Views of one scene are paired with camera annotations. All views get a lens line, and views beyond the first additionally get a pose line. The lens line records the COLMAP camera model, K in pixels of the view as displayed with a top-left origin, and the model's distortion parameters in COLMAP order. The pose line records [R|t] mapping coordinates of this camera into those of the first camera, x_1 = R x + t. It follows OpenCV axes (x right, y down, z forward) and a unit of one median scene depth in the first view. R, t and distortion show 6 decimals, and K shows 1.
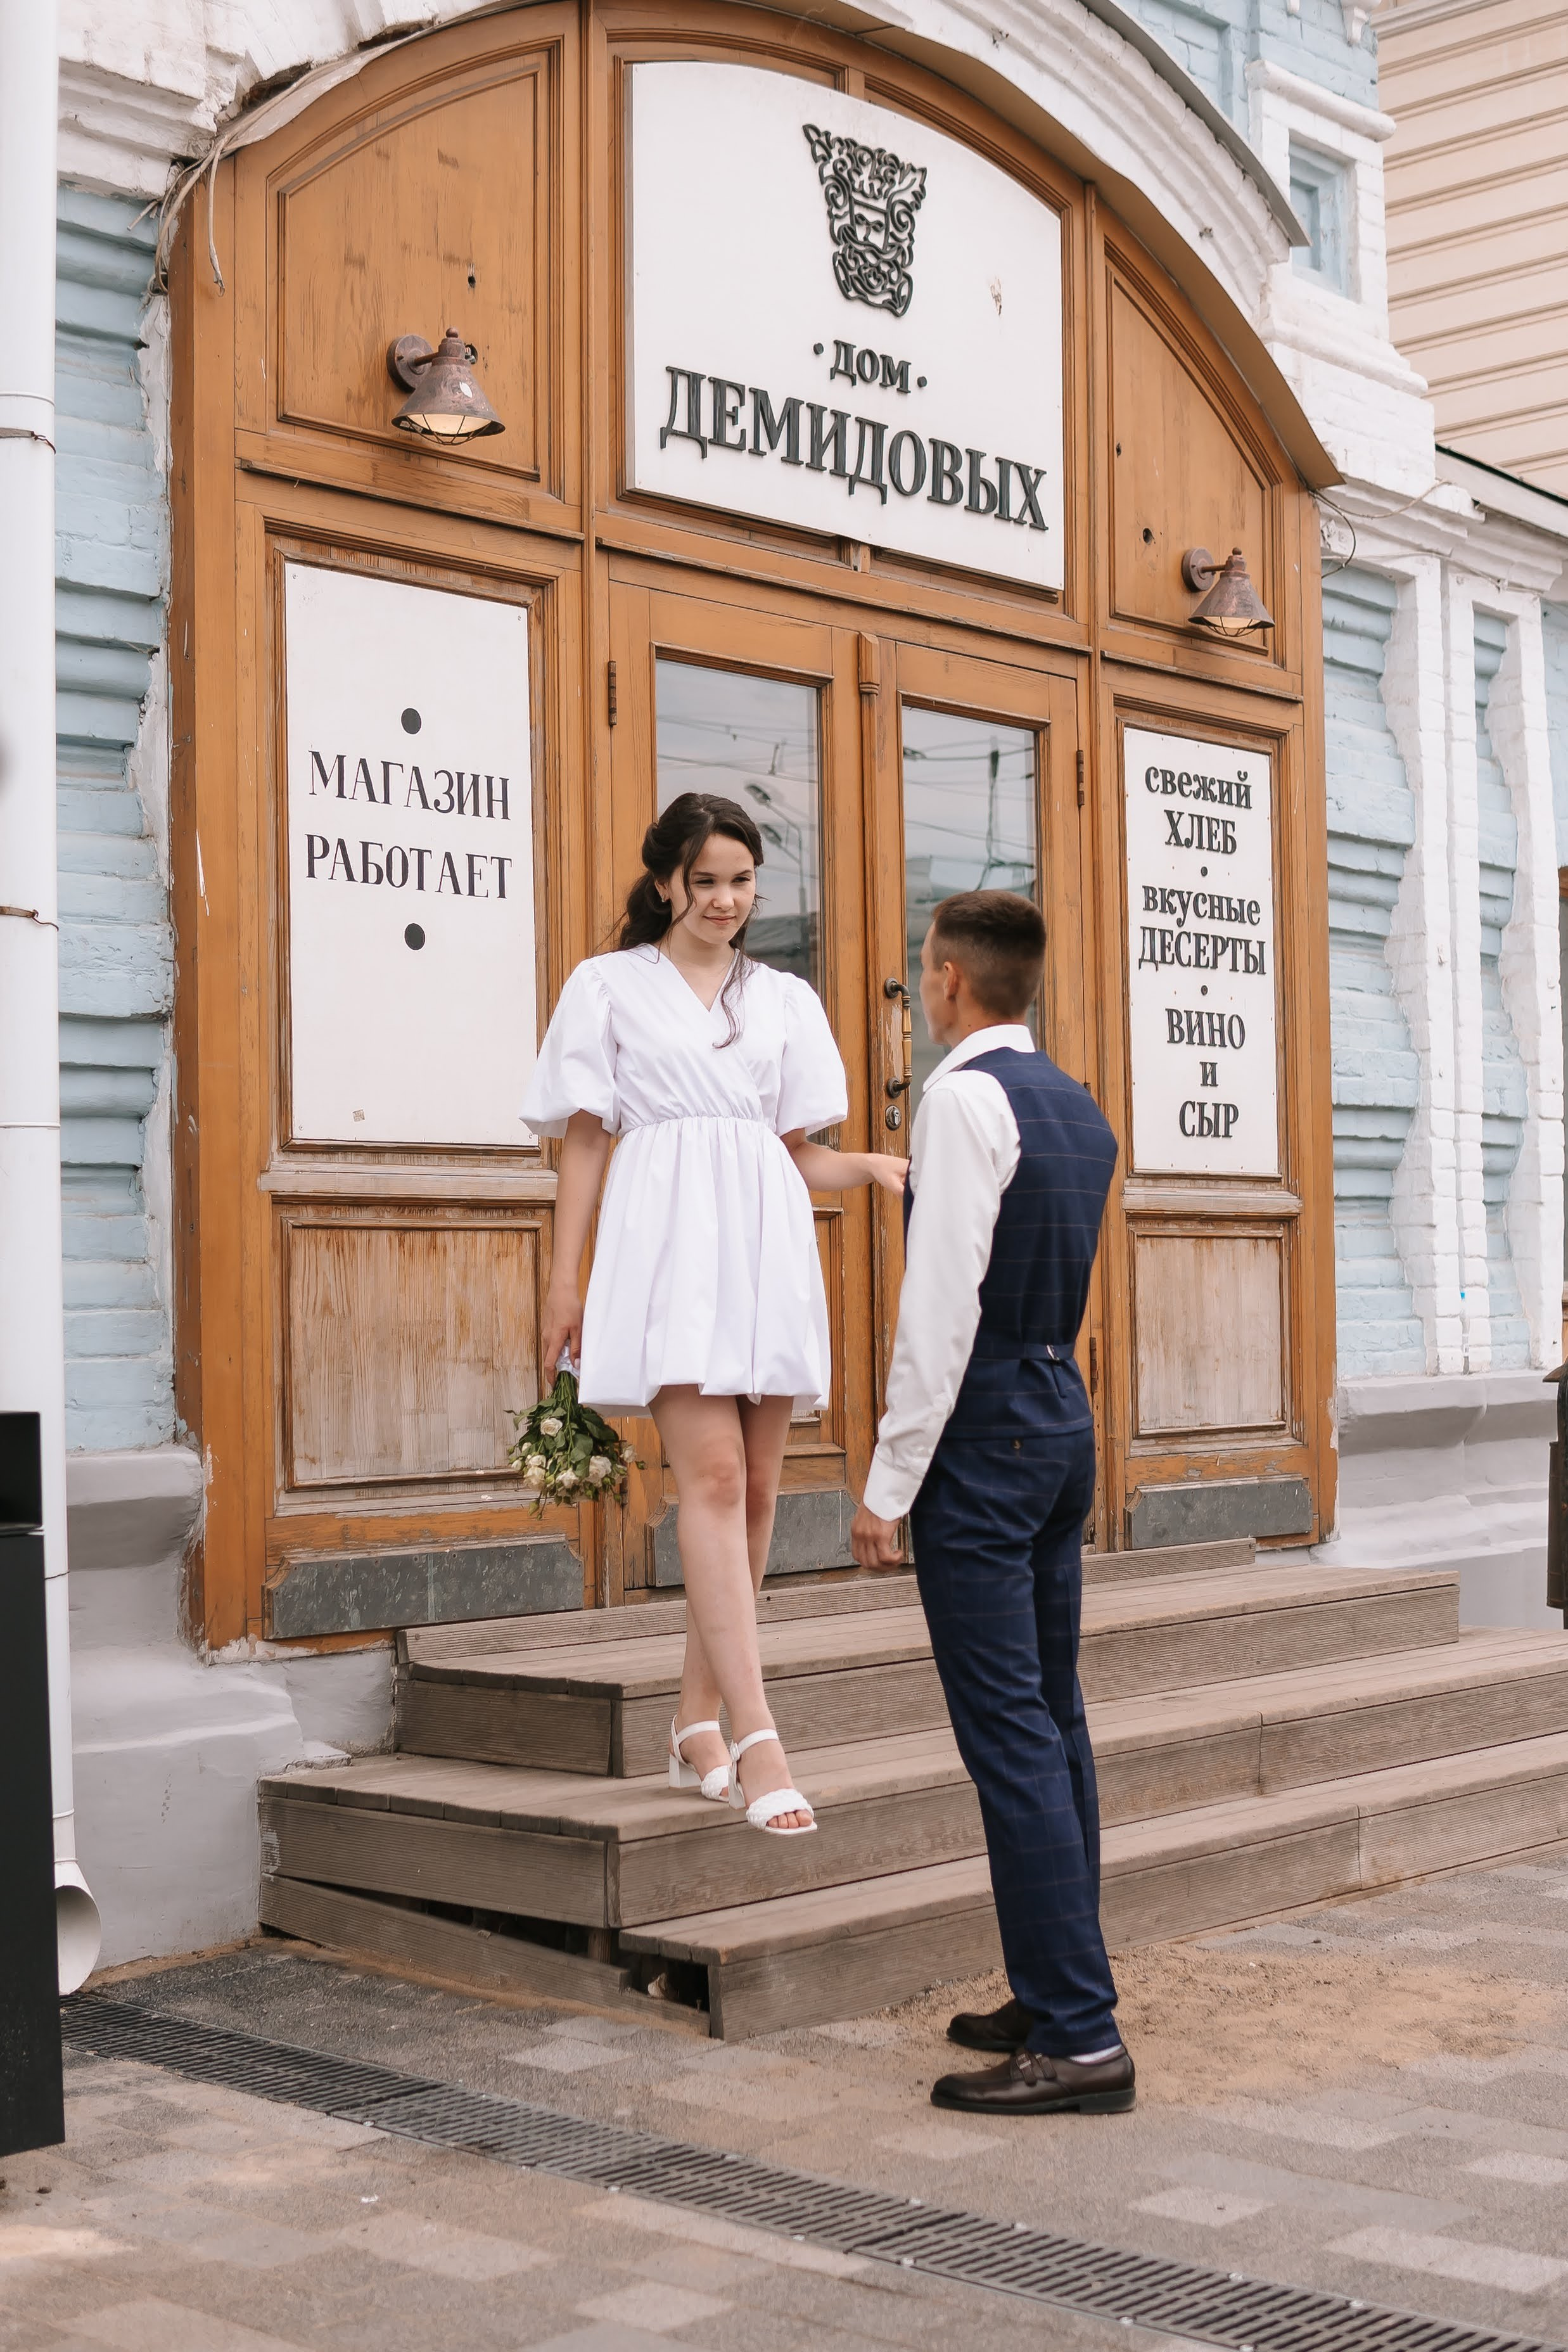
lens RADIAL K [[3158.3, 0, 785.1], [0, 3158.3, 1238.5], [0, 0, 1]] dist [-0.100824, -0.047479]
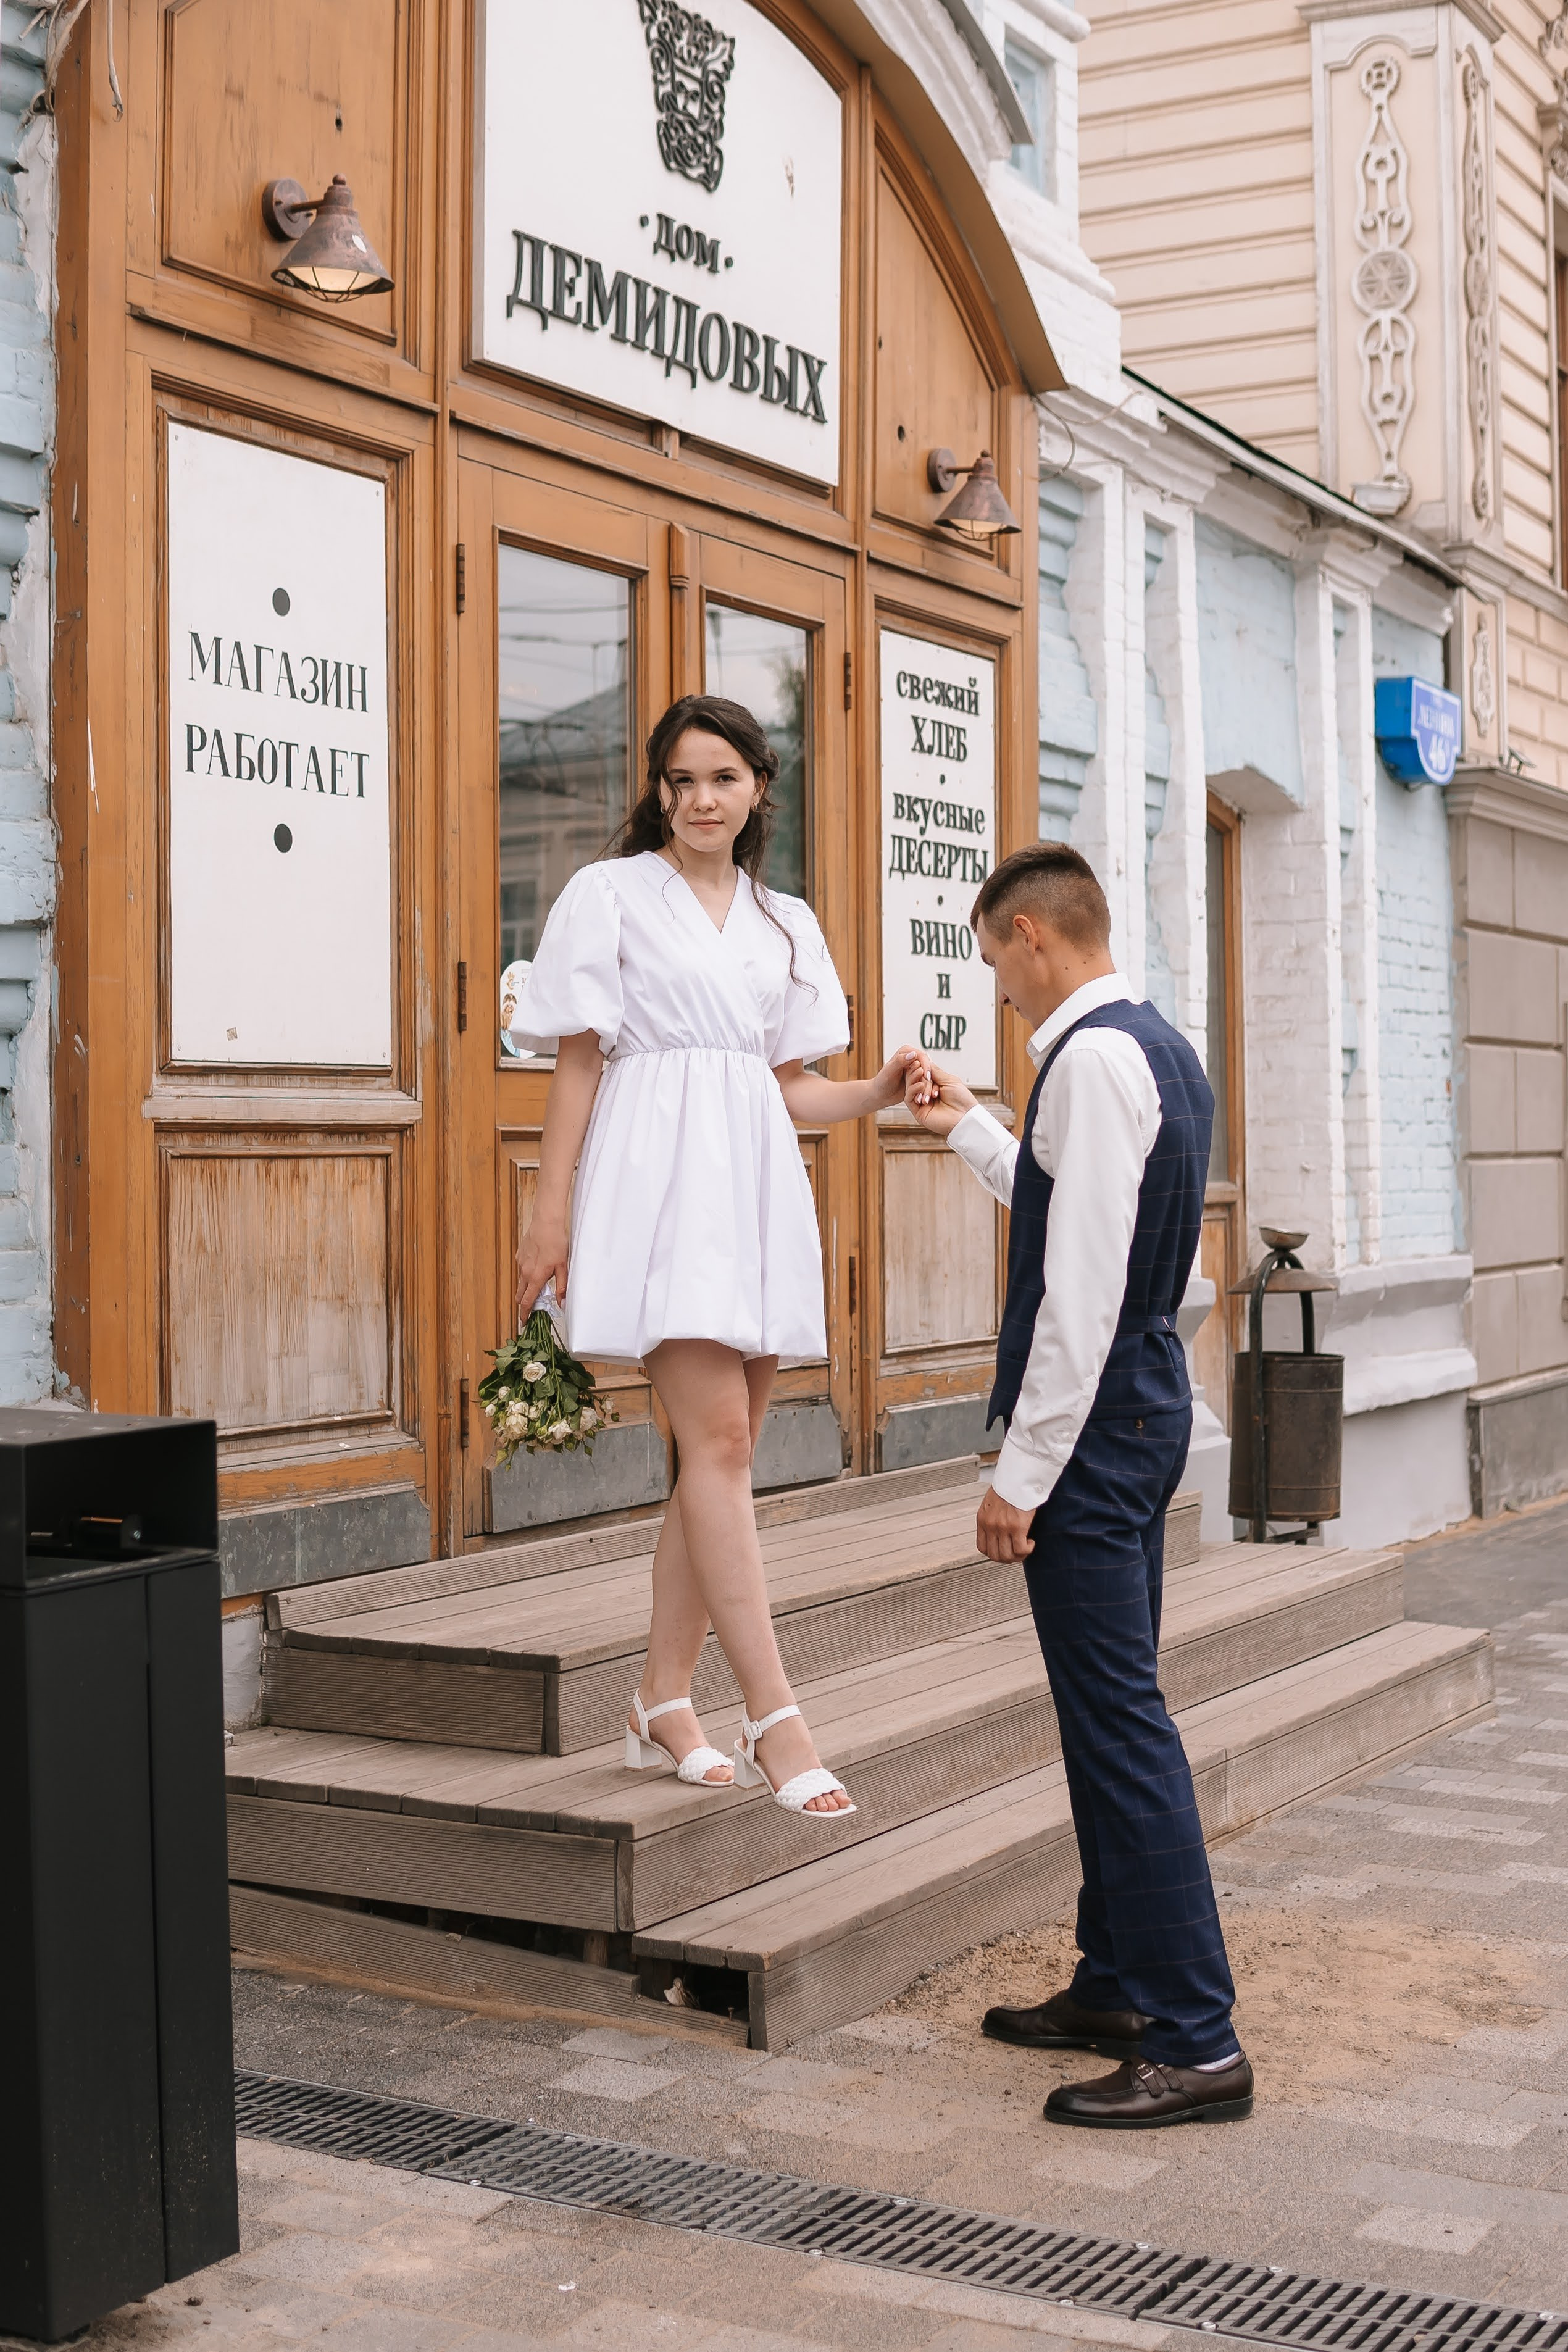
lens RADIAL K [[3107.2, 0, 784.0], [0, 3107.2, 1178.7], [0, 0, 1]] dist [-0.095649, -0.067919]
pose [[0.975362, 0.009512, 0.220404, -0.163012], [-0.015760, 0.999522, 0.026610, -0.021644], [-0.220045, -0.029428, 0.975046, 0.081443]]
